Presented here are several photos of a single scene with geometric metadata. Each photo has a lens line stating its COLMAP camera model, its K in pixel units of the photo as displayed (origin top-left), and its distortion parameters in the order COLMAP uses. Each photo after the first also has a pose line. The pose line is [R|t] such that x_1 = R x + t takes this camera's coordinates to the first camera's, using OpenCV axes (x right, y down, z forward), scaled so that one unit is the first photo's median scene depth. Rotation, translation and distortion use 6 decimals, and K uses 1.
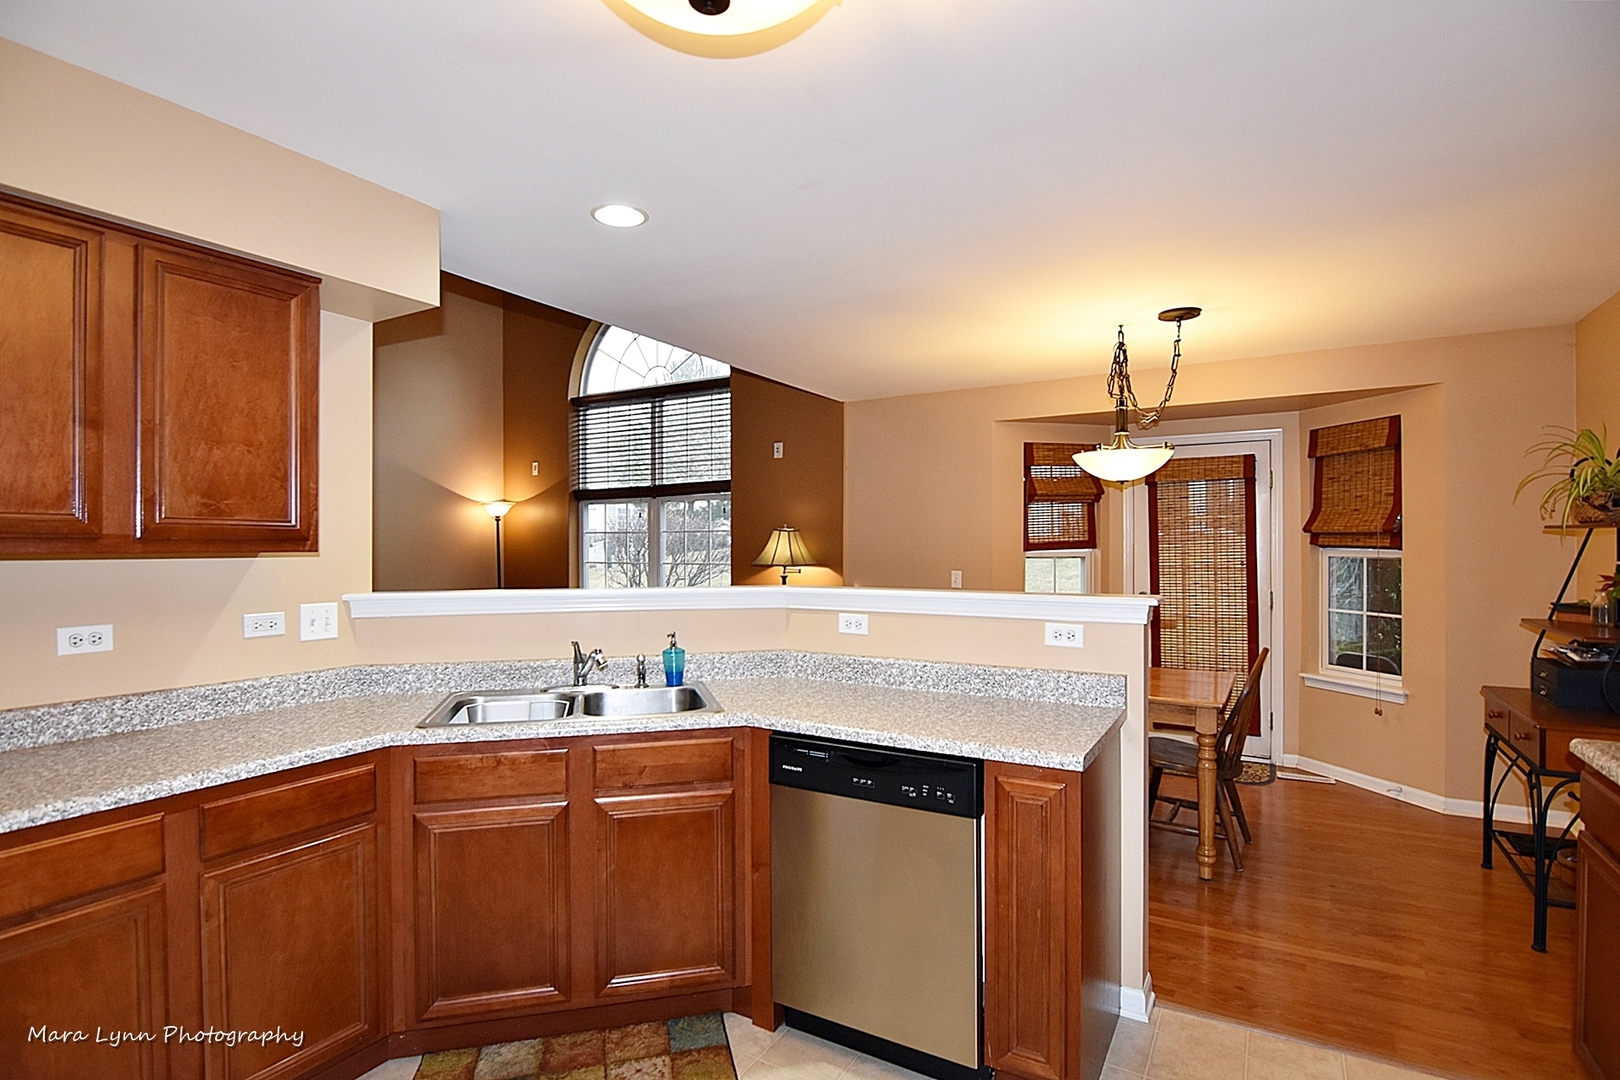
lens RADIAL K [[786.4, 0, 797.6], [0, 786.4, 546.3], [0, 0, 1]] dist [-0.006859, -0.008343]
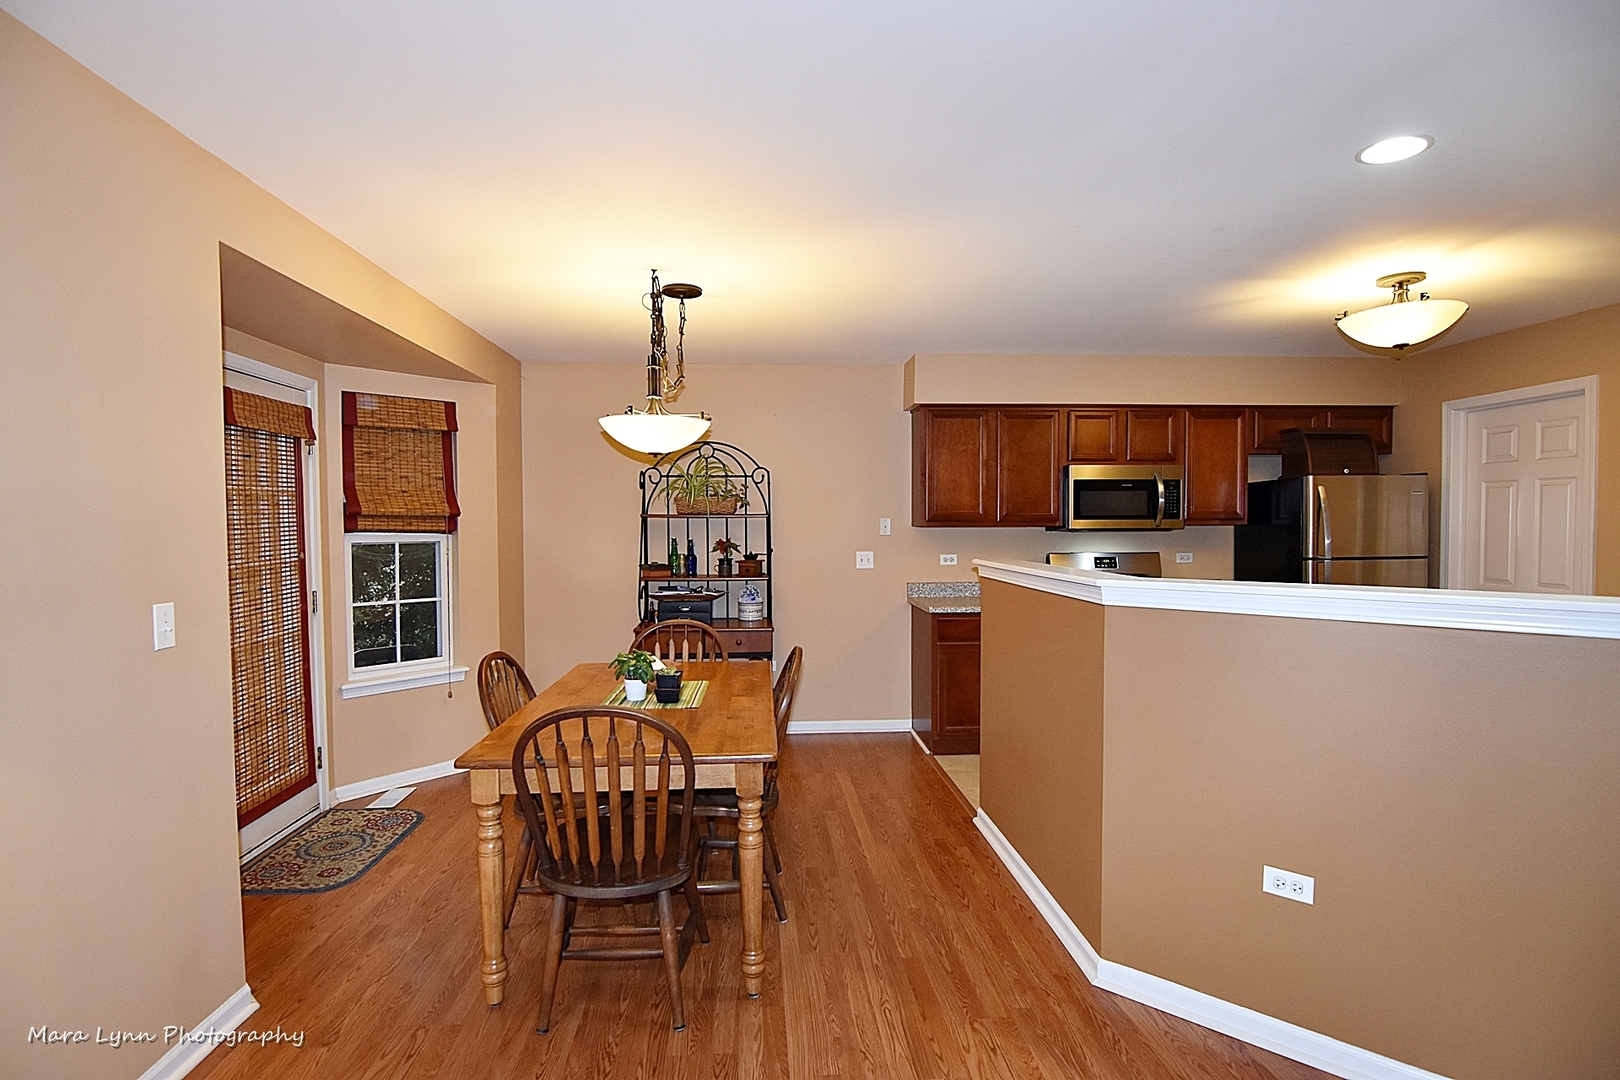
lens RADIAL K [[786.4, 0, 799.7], [0, 786.4, 543.7], [0, 0, 1]] dist [-0.006859, -0.008343]
pose [[-0.562984, -0.015536, 0.826322, -0.293562], [0.010009, 0.999622, 0.025613, -0.003134], [-0.826407, 0.022690, -0.562616, 1.028783]]
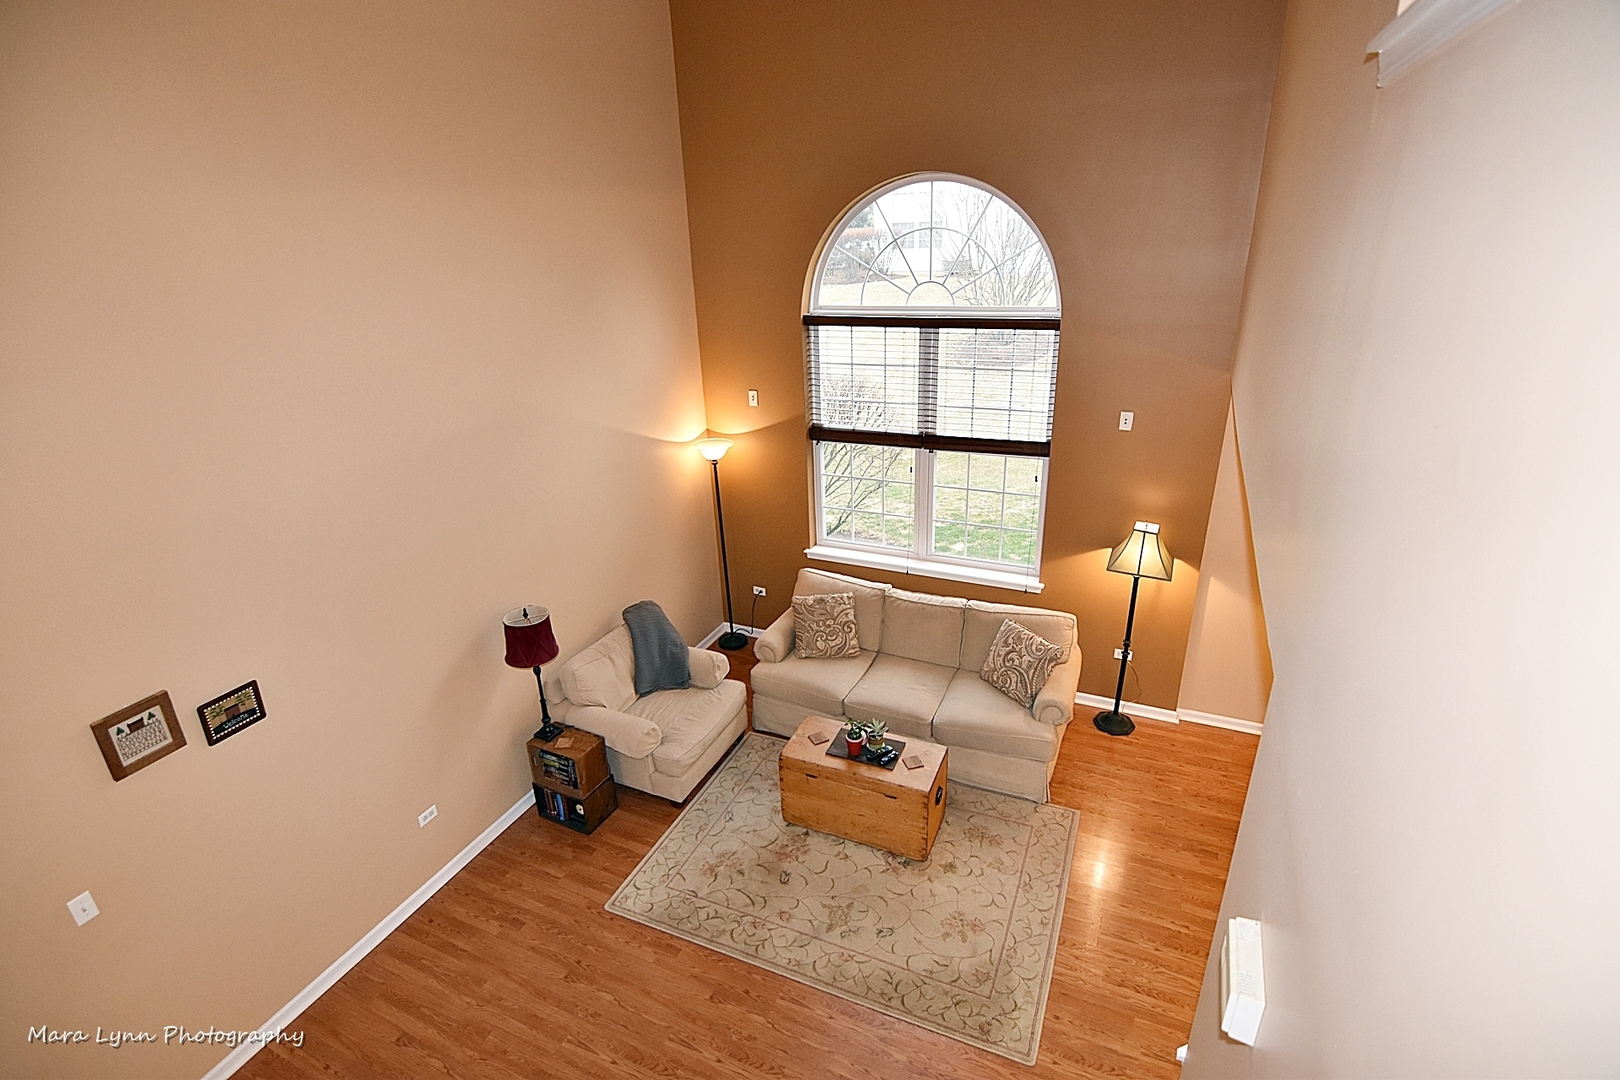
lens RADIAL K [[786.4, 0, 795.1], [0, 786.4, 545.5], [0, 0, 1]] dist [-0.006859, -0.008343]
pose [[0.994926, -0.069511, 0.072737, -0.535969], [0.036852, 0.924494, 0.379411, -0.398266], [-0.093618, -0.374806, 0.922365, 0.262855]]
